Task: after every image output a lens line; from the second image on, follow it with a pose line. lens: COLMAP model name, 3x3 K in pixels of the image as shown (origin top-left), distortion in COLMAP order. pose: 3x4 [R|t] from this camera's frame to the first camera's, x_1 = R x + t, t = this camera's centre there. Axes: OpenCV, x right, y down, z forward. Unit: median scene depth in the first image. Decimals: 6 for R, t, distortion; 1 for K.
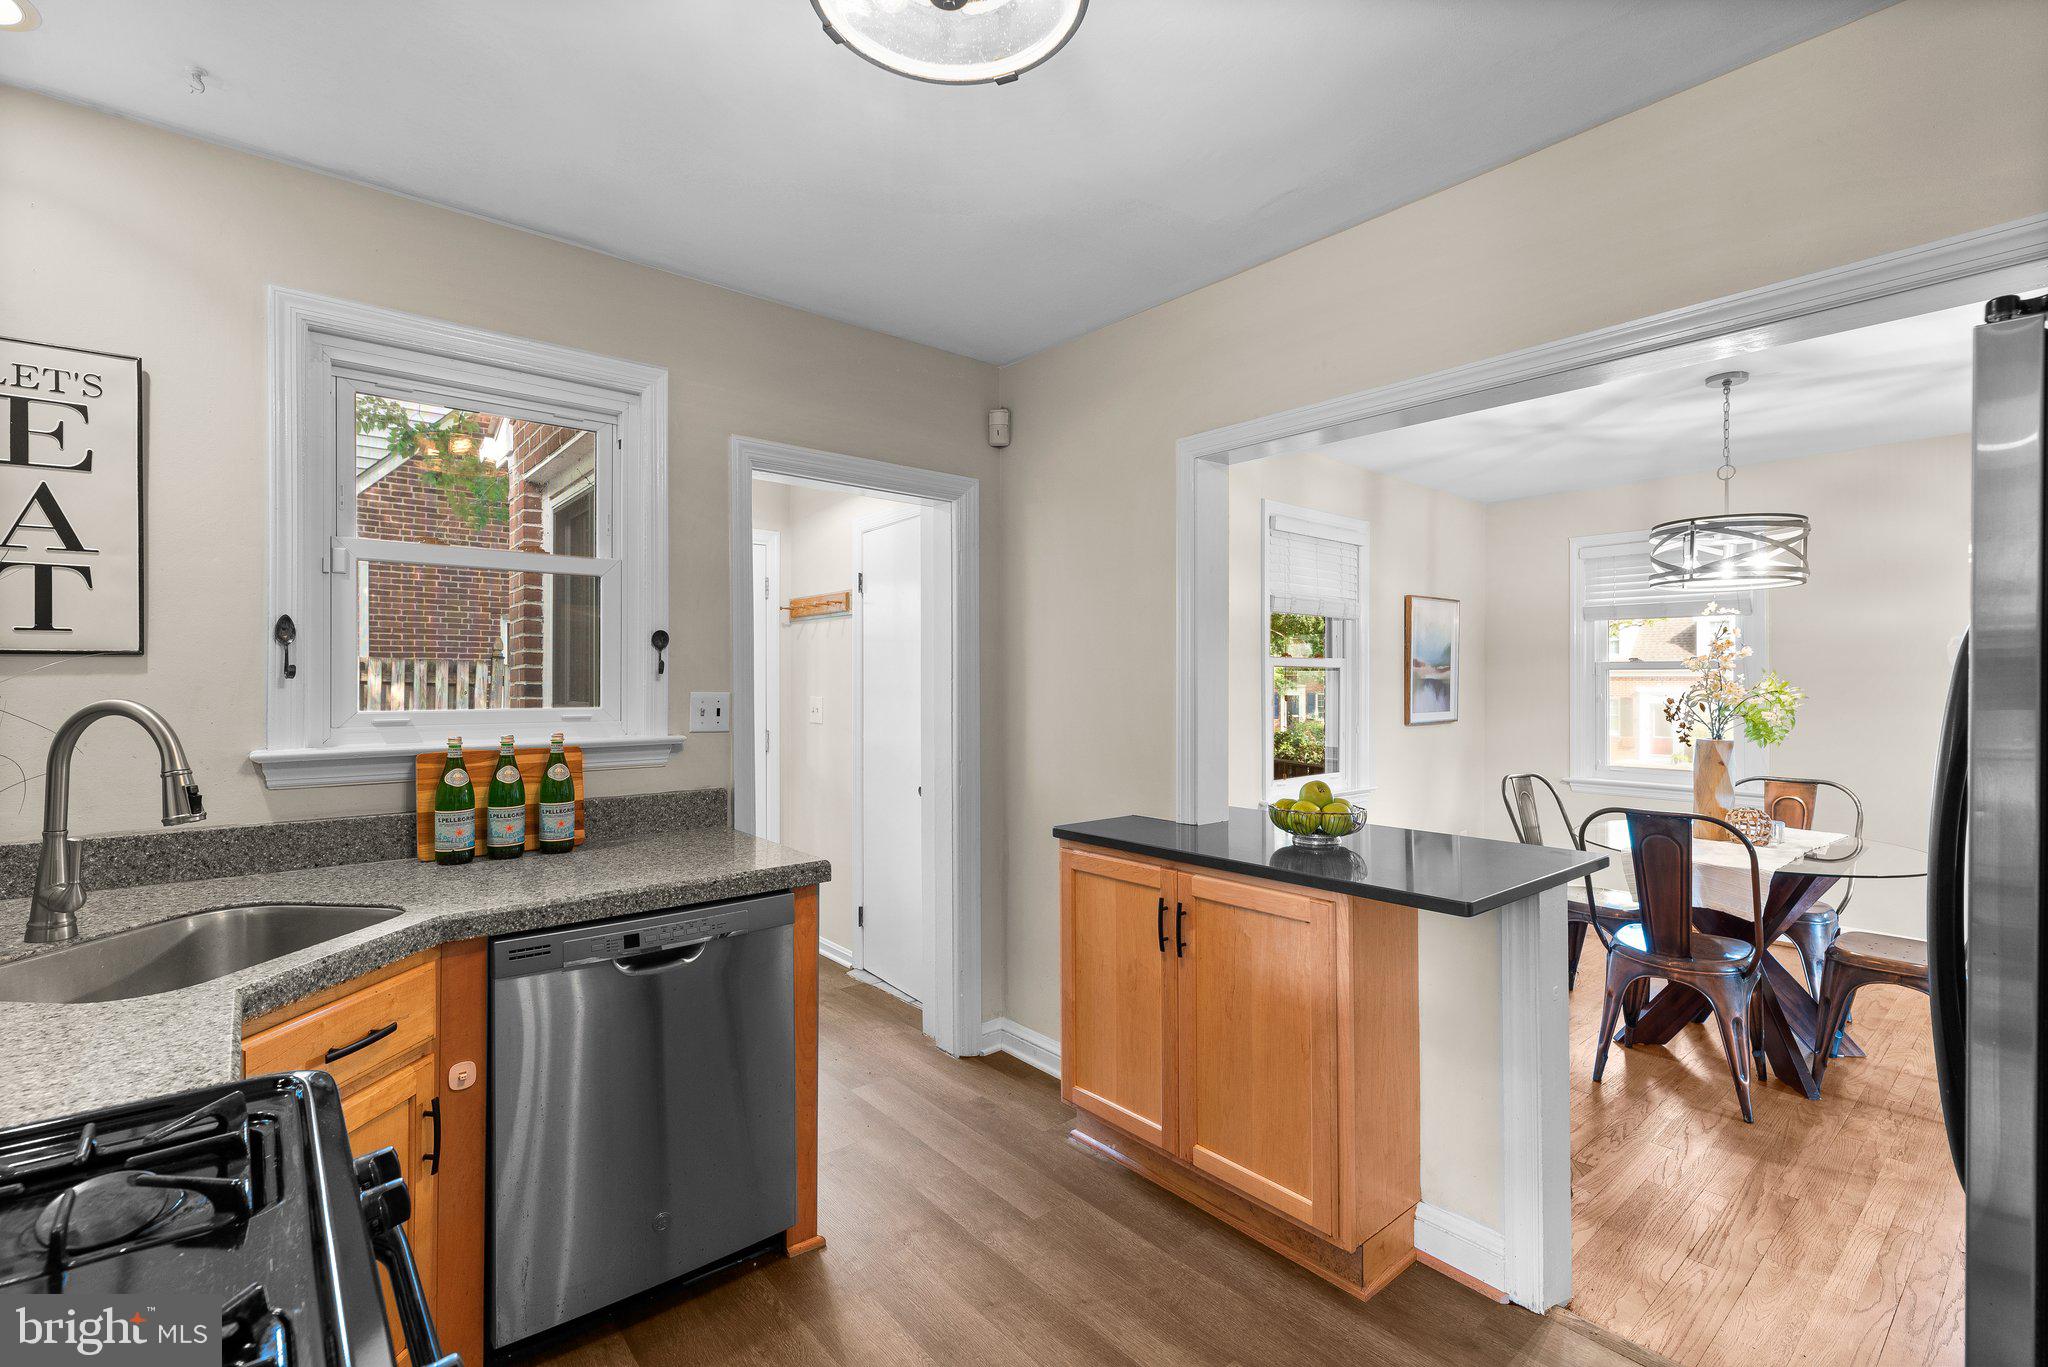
lens RADIAL K [[919.6, 0, 1026.9], [0, 919.6, 677.2], [0, 0, 1]] dist [0.002952, -0.000015]
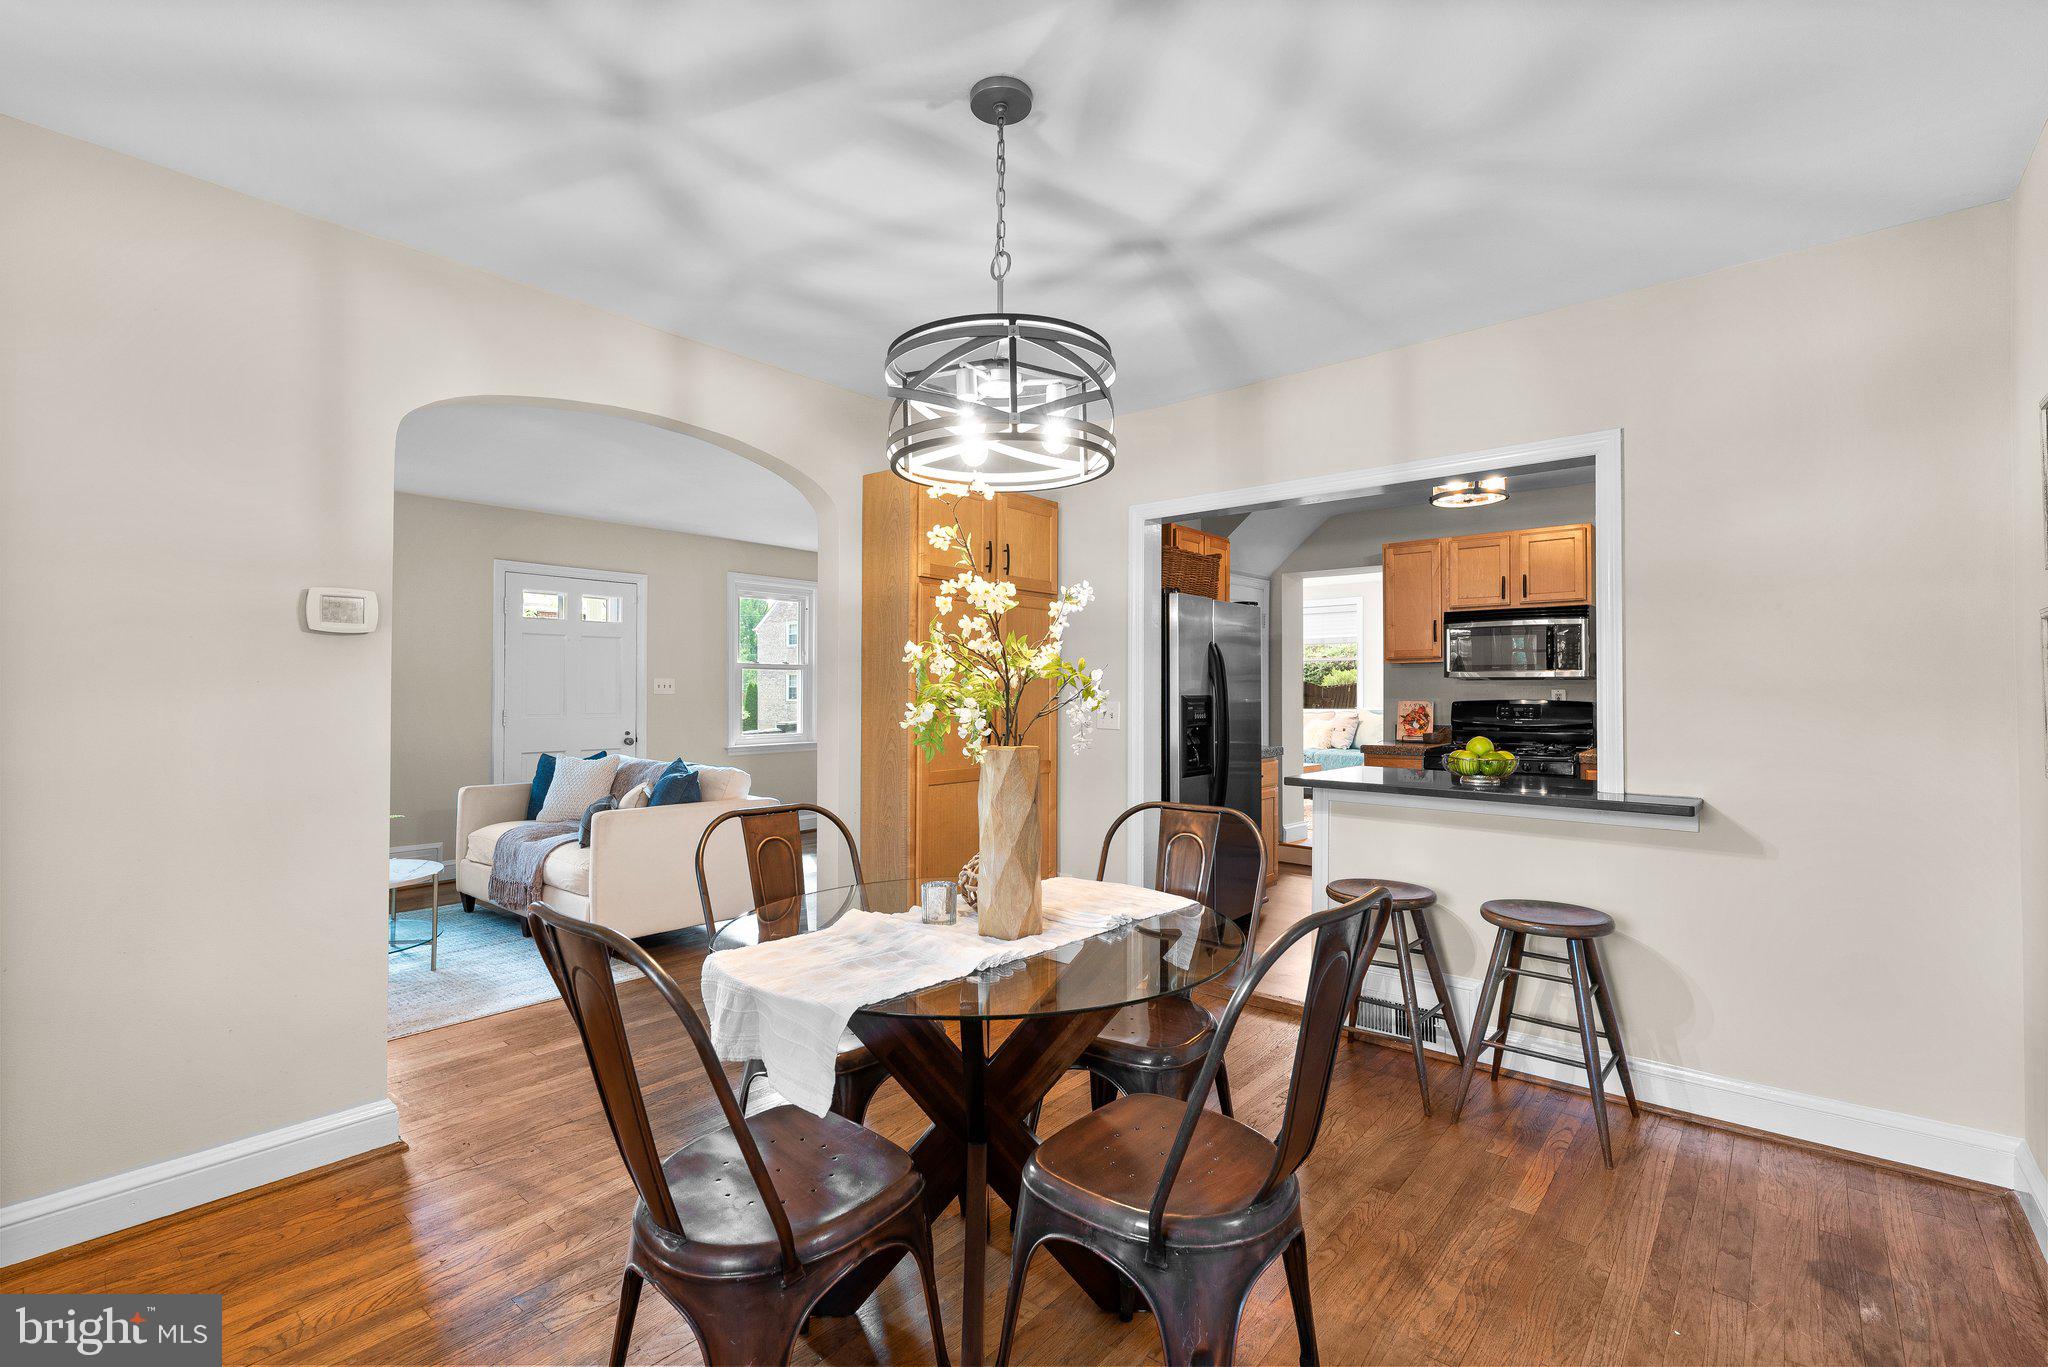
lens RADIAL K [[919.6, 0, 1032.3], [0, 919.6, 680.7], [0, 0, 1]] dist [0.002952, -0.000015]
pose [[-0.984607, -0.006000, -0.174680, 0.712393], [-0.003289, 0.999870, -0.015809, 0.032000], [0.174752, -0.014991, -0.984498, 1.319677]]
